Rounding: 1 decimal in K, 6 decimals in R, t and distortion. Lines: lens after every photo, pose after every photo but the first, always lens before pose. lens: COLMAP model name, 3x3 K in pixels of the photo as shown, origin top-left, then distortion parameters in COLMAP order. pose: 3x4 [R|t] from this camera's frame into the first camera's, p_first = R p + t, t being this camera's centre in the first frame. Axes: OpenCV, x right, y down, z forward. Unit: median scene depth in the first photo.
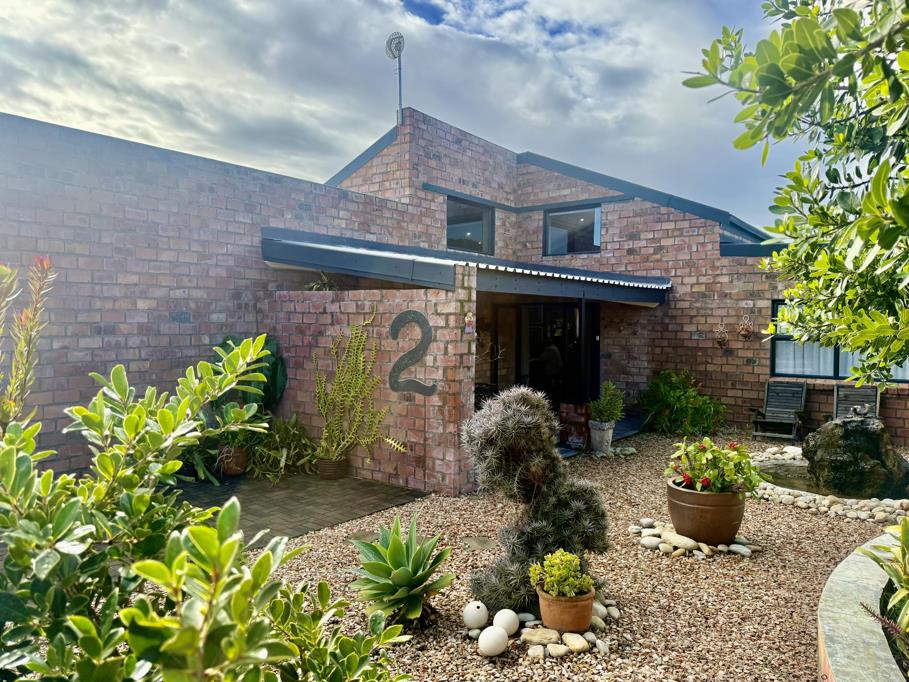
lens RADIAL K [[647.3, 0, 456.1], [0, 647.3, 343.9], [0, 0, 1]] dist [0.063006, -0.042411]
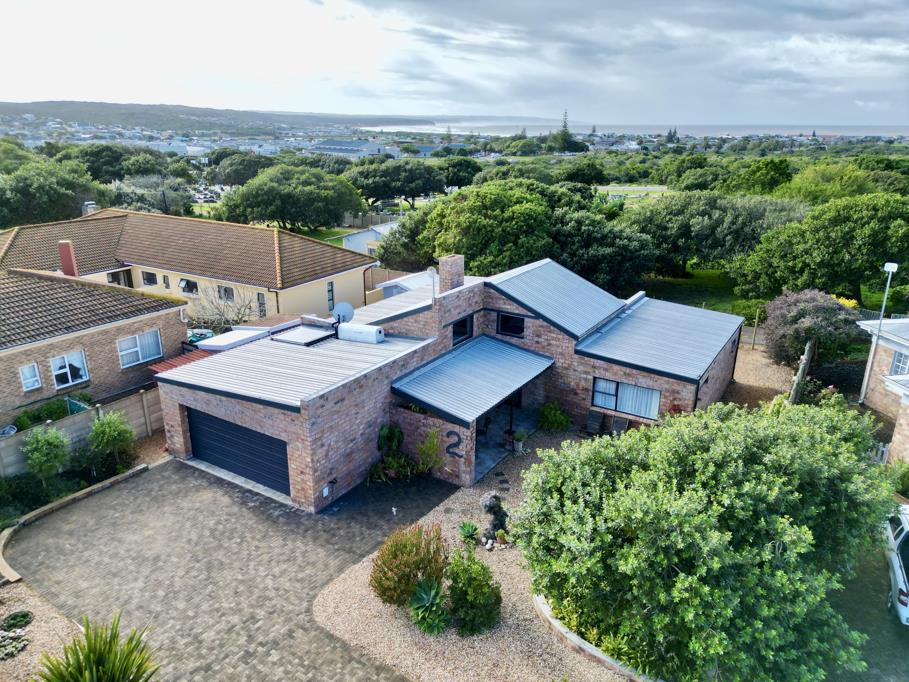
lens RADIAL K [[647.3, 0, 452.3], [0, 647.3, 338.7], [0, 0, 1]] dist [0.063006, -0.042411]
pose [[0.996971, -0.019642, 0.075258, -0.185196], [-0.002598, 0.958639, 0.284613, -0.824677], [-0.077735, -0.283946, 0.955684, -1.100451]]
